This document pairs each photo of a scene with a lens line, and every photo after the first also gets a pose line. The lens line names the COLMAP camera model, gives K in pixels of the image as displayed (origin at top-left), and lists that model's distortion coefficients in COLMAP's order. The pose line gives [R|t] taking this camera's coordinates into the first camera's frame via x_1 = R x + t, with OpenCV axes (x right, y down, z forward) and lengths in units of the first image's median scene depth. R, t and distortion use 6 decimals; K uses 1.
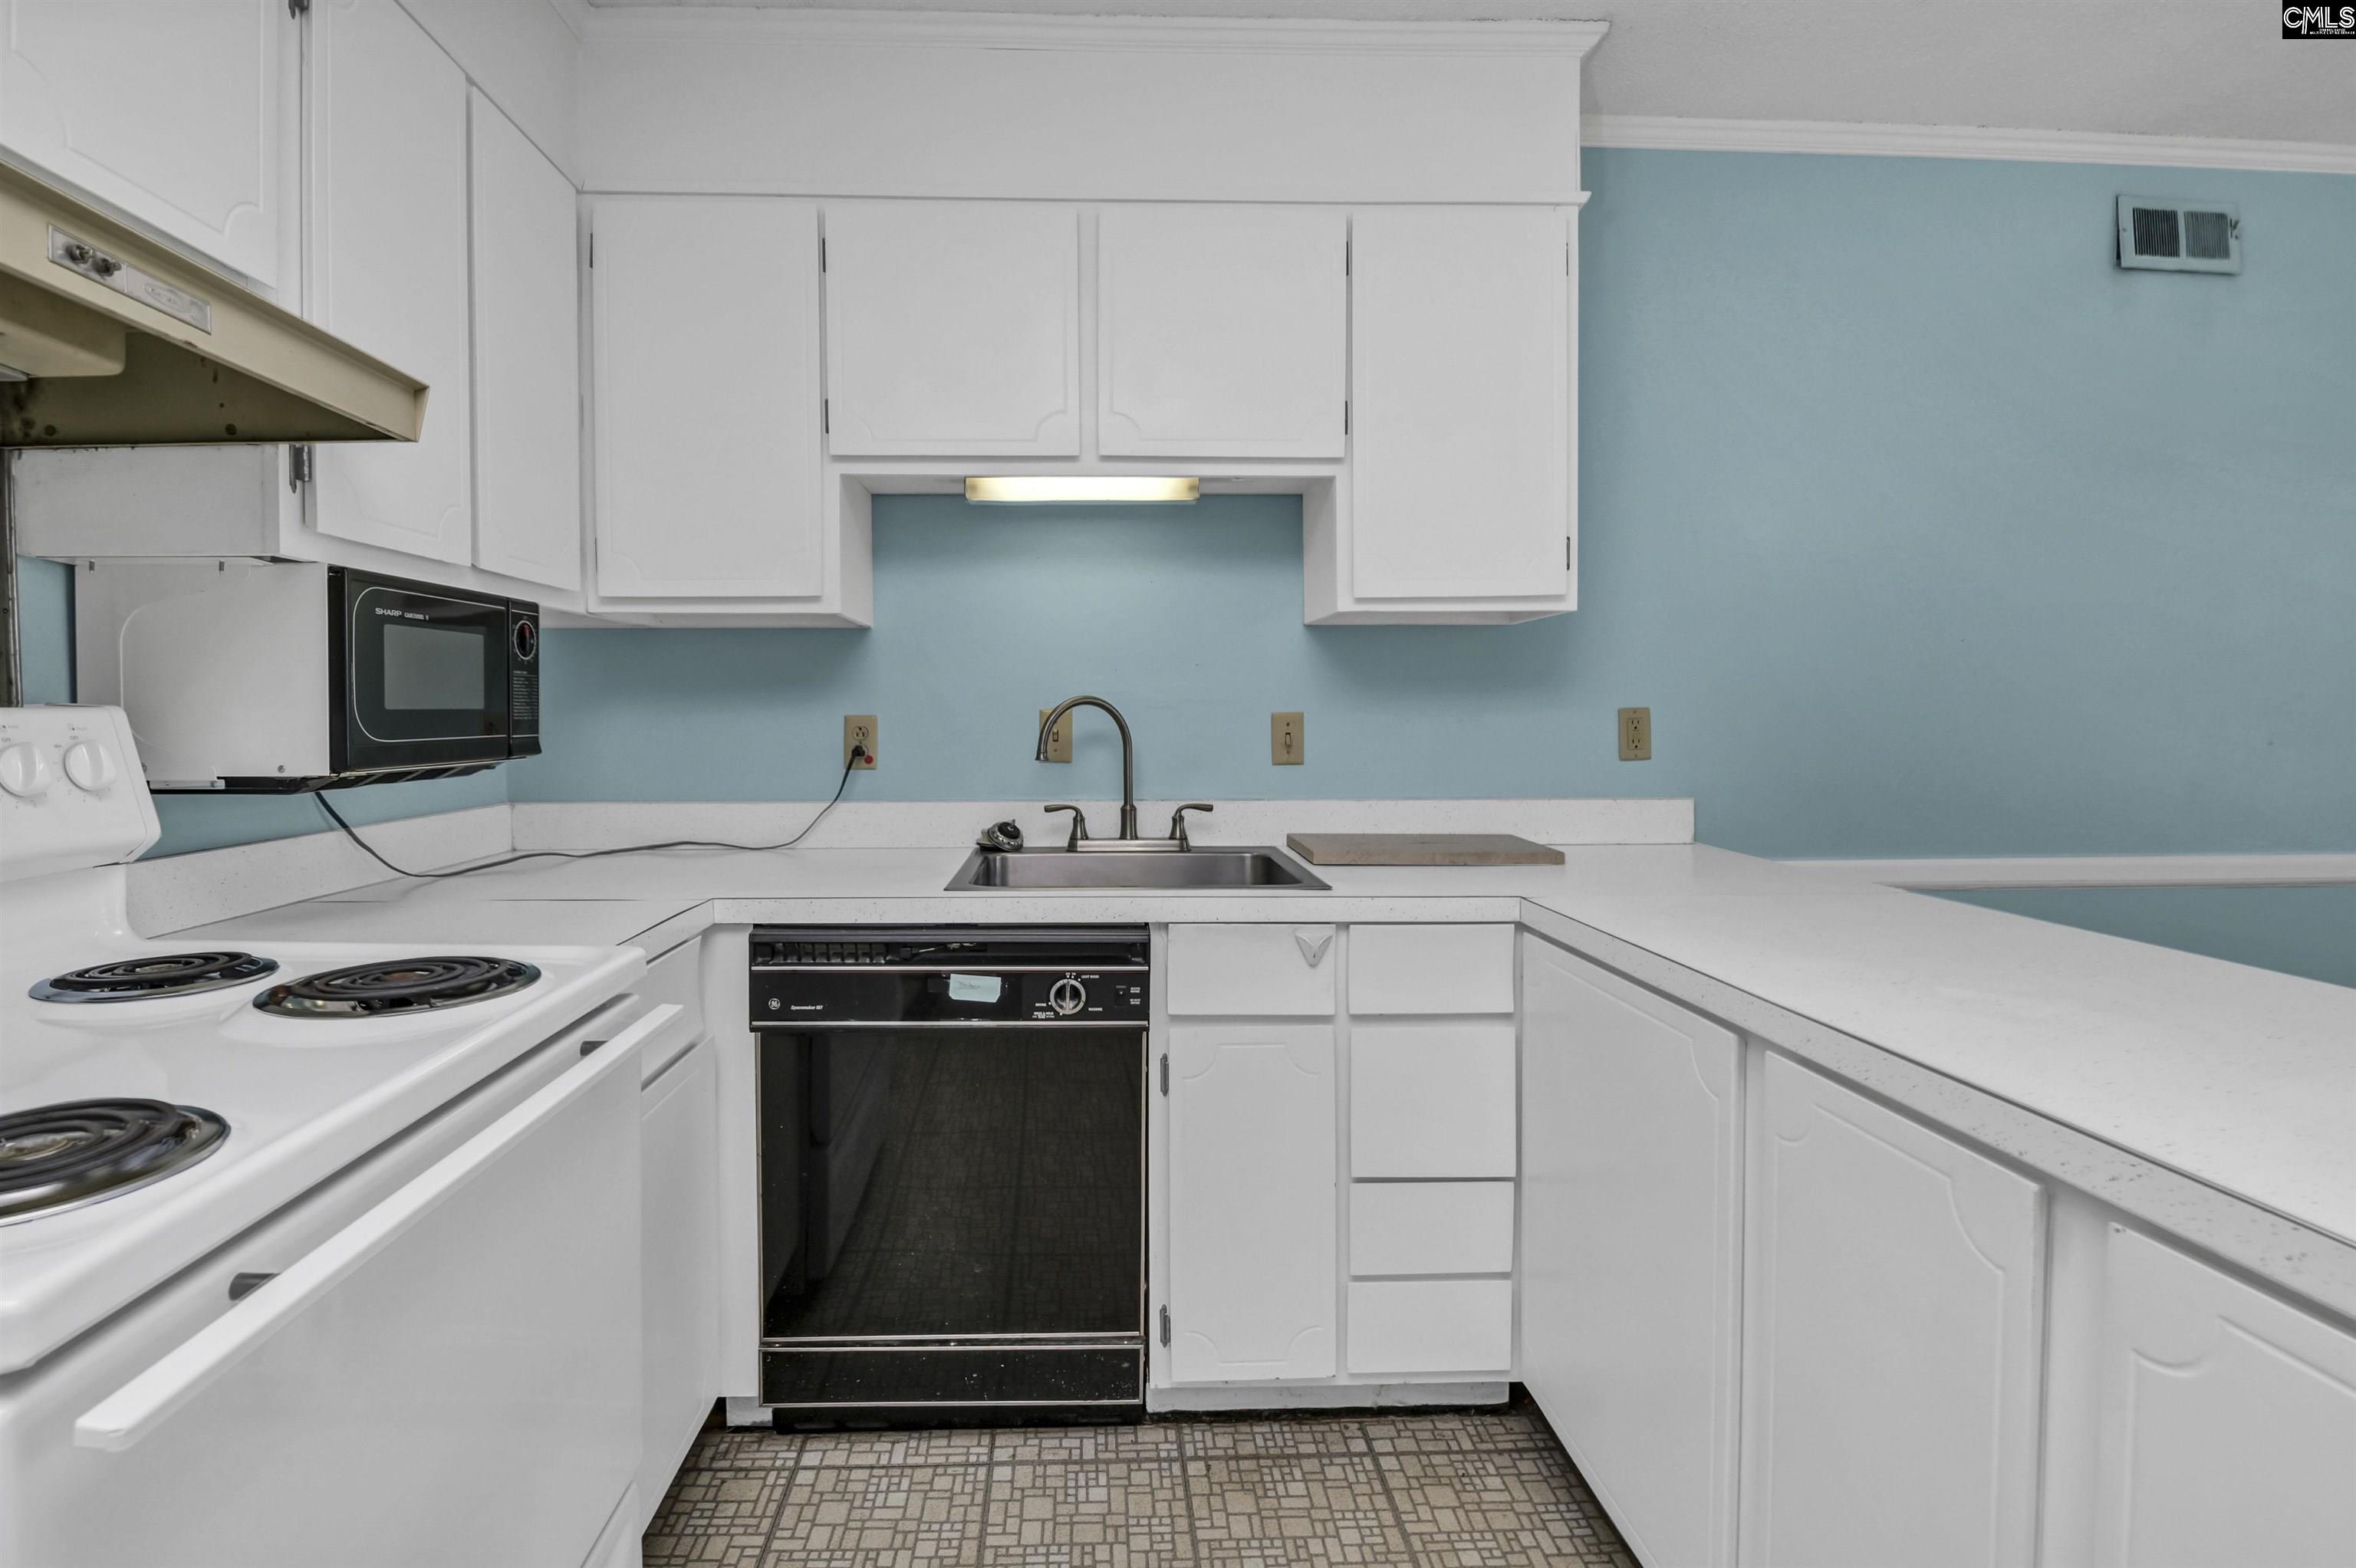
lens RADIAL K [[1101.0, 0, 1117.9], [0, 1101.0, 725.8], [0, 0, 1]] dist [0.000501, -0.001326]
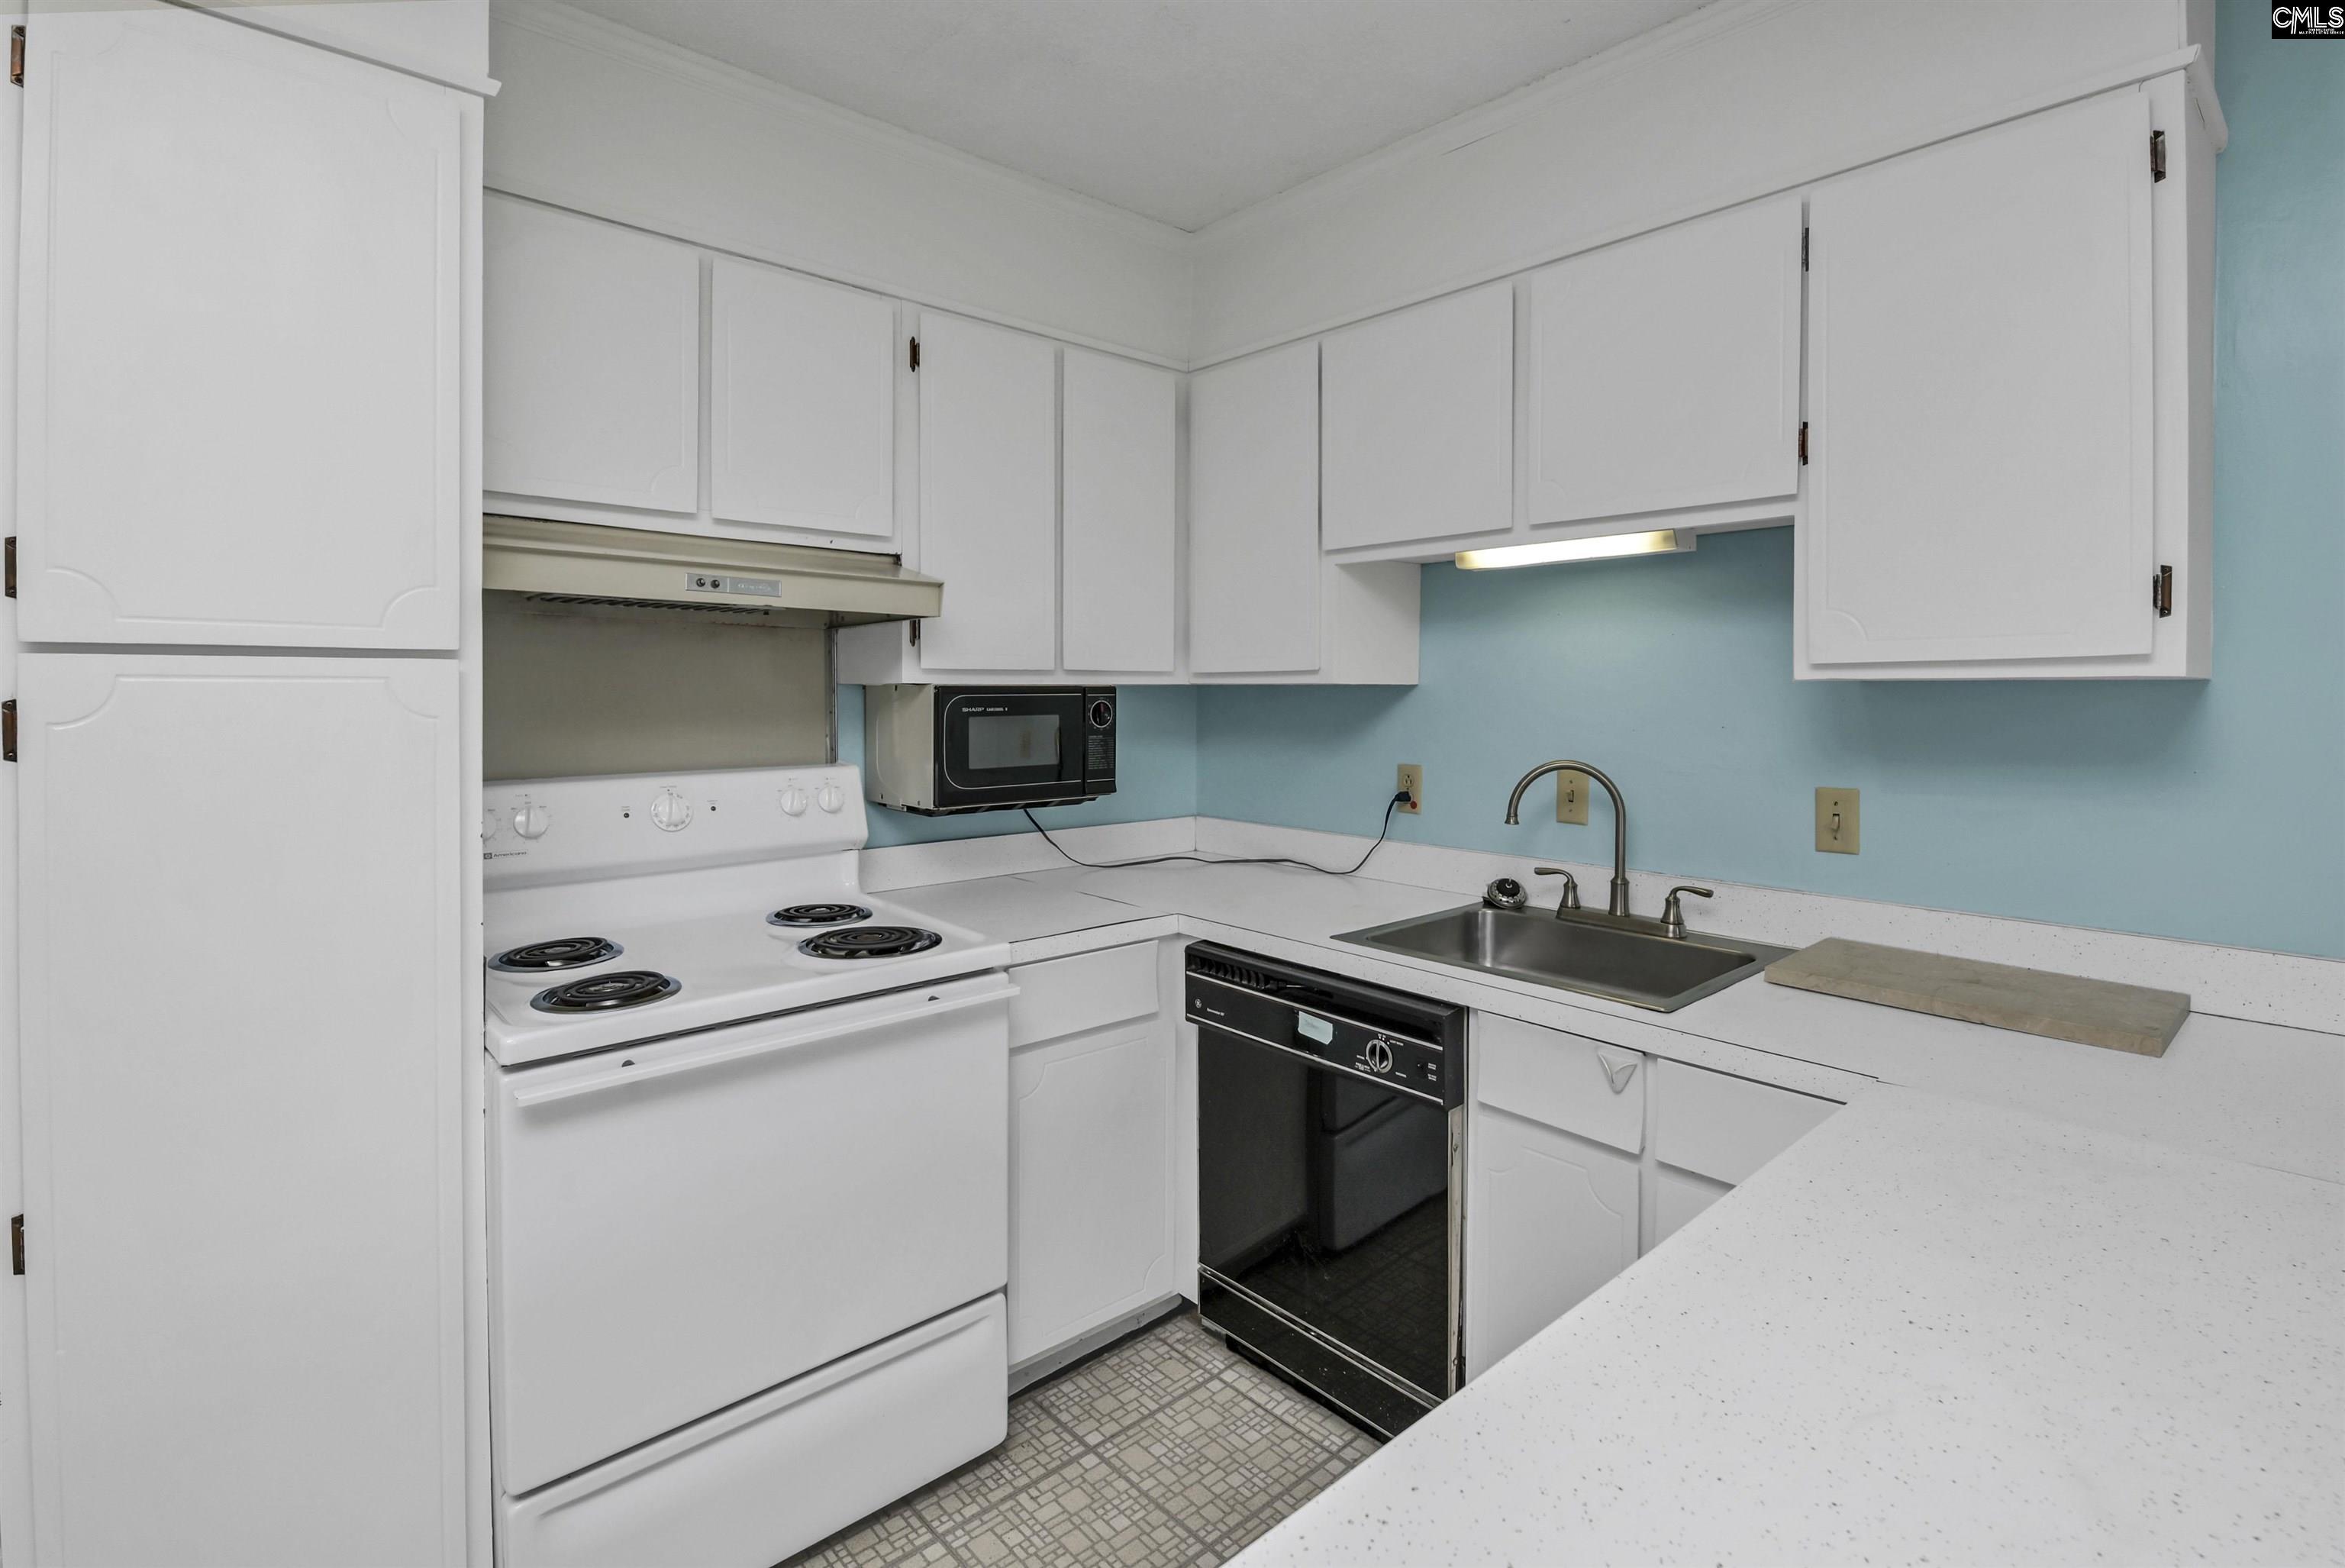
lens RADIAL K [[1096.0, 0, 1196.0], [0, 1096.0, 696.1], [0, 0, 1]] dist [0.000501, -0.001326]
pose [[0.658511, 0.007330, -0.752535, 0.621781], [-0.013776, 0.999902, -0.002316, -0.099321], [0.752445, 0.011892, 0.658548, 0.144994]]
